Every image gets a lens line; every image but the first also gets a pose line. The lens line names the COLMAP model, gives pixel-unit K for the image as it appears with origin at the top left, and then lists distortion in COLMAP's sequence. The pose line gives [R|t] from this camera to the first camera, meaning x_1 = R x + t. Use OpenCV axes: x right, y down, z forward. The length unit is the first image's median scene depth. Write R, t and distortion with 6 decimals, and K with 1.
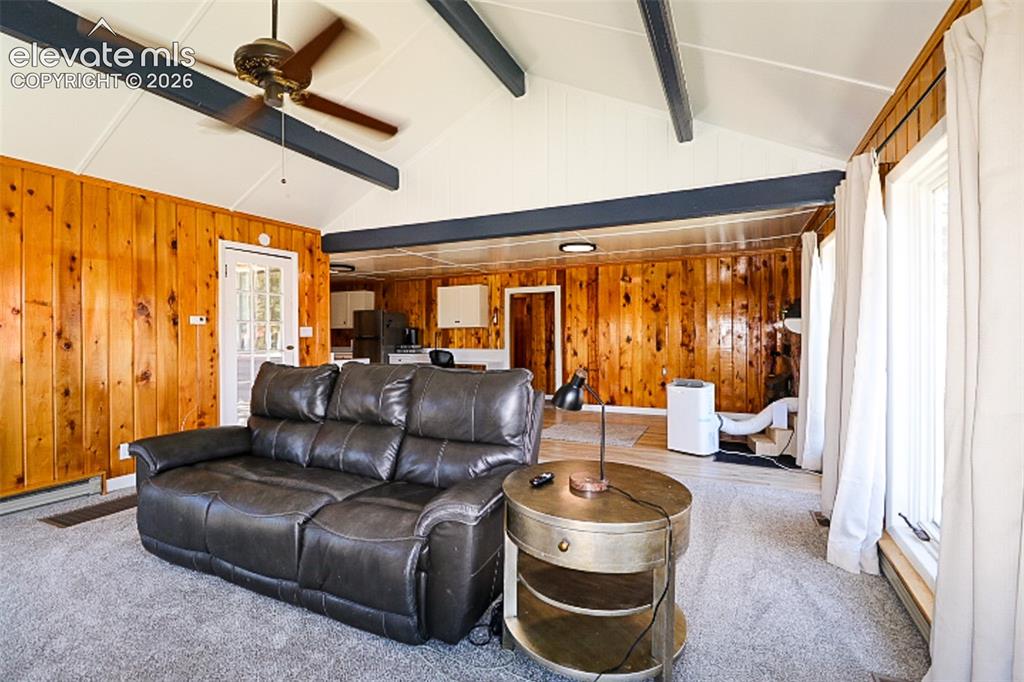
lens RADIAL K [[475.0, 0, 511.5], [0, 475.0, 336.1], [0, 0, 1]] dist [-0.000688, -0.000146]
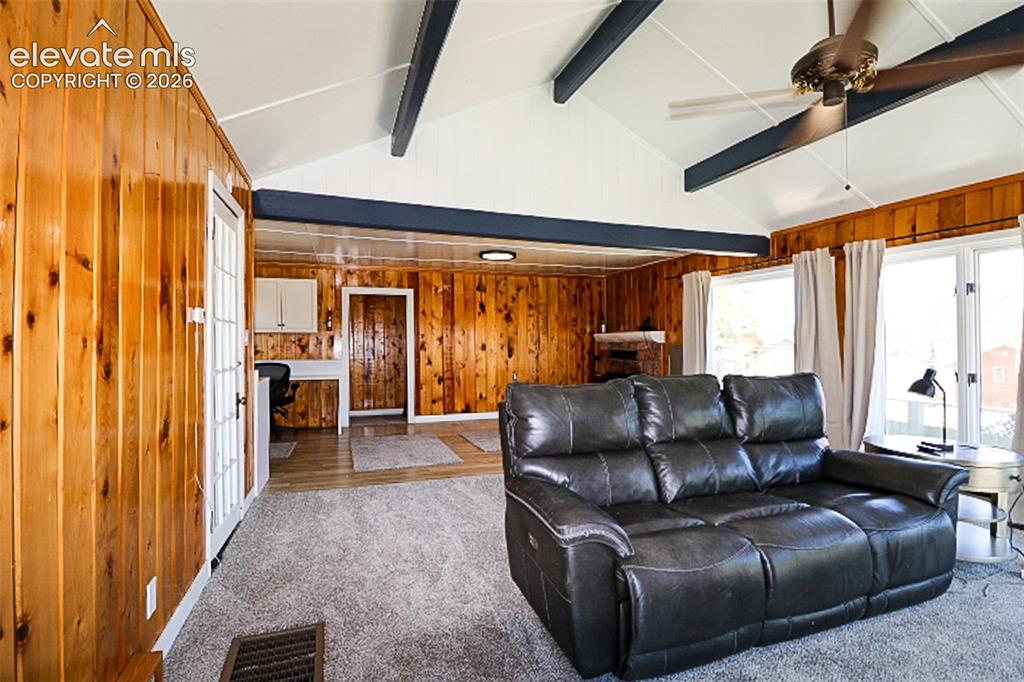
lens RADIAL K [[480.7, 0, 510.2], [0, 480.7, 337.2], [0, 0, 1]] dist [-0.002983, -0.010634]
pose [[0.710856, 0.009608, 0.703272, -0.443793], [-0.001327, 0.999923, -0.012319, -0.001869], [-0.703336, 0.007824, 0.710814, 0.213160]]
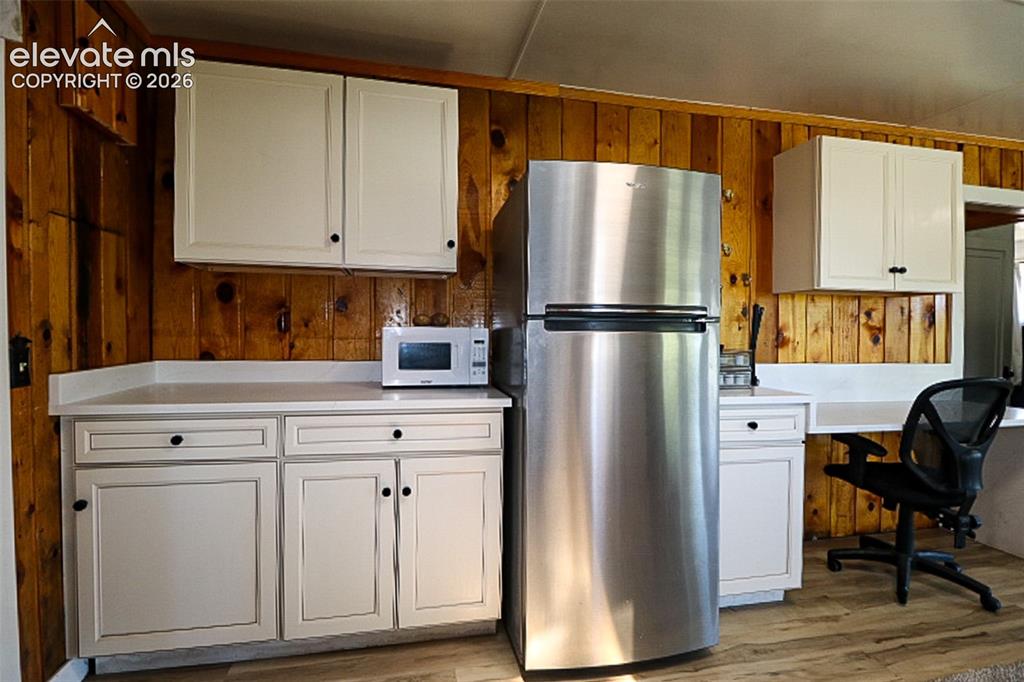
lens RADIAL K [[480.7, 0, 510.2], [0, 480.7, 337.2], [0, 0, 1]] dist [-0.002983, -0.010634]
pose [[0.800447, 0.003153, 0.599395, -0.521256], [-0.018060, 0.999659, 0.018860, 0.009106], [-0.599132, -0.025921, 0.800231, 1.021340]]
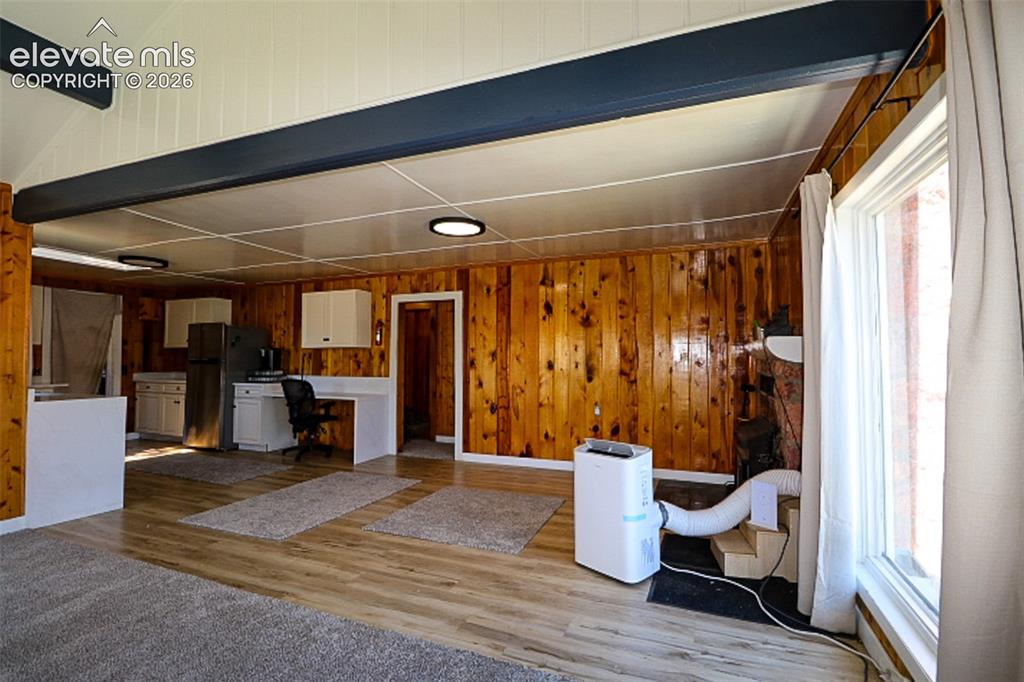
lens RADIAL K [[480.7, 0, 510.2], [0, 480.7, 337.2], [0, 0, 1]] dist [-0.002983, -0.010634]
pose [[0.997855, 0.007284, 0.065051, 0.136739], [-0.004689, 0.999190, -0.039955, -0.006430], [-0.065289, 0.039564, 0.997082, 0.269792]]
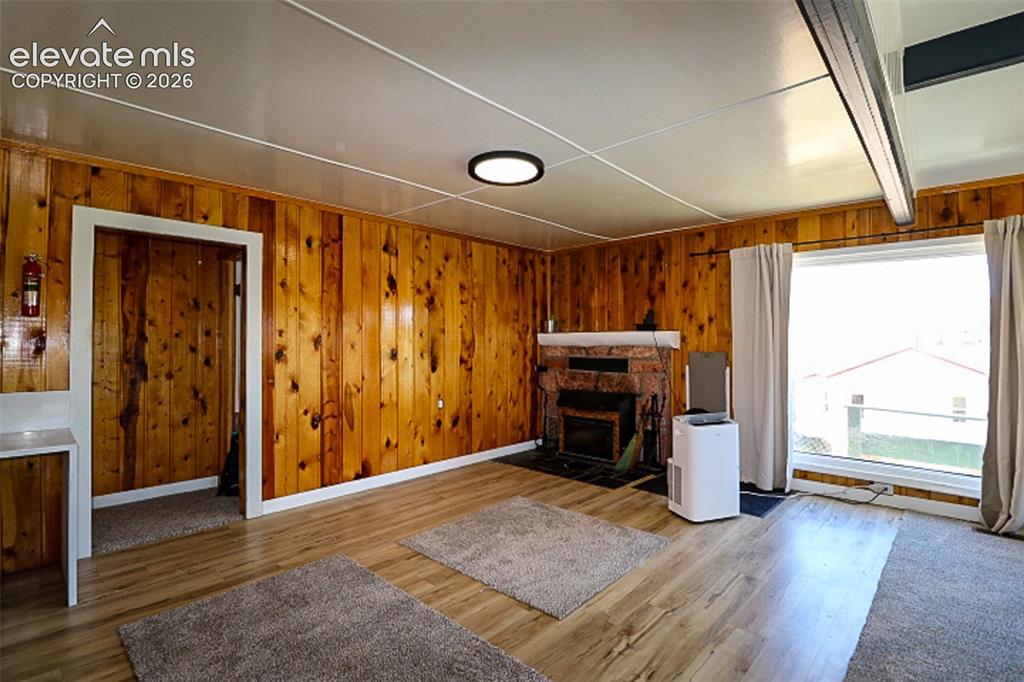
lens RADIAL K [[470.7, 0, 507.6], [0, 470.7, 334.9], [0, 0, 1]] dist [-0.002523, -0.010420]
pose [[0.307547, 0.020644, 0.951309, -0.253297], [-0.006319, 0.999787, -0.019654, -0.006536], [-0.951512, 0.000034, 0.307611, 0.684532]]
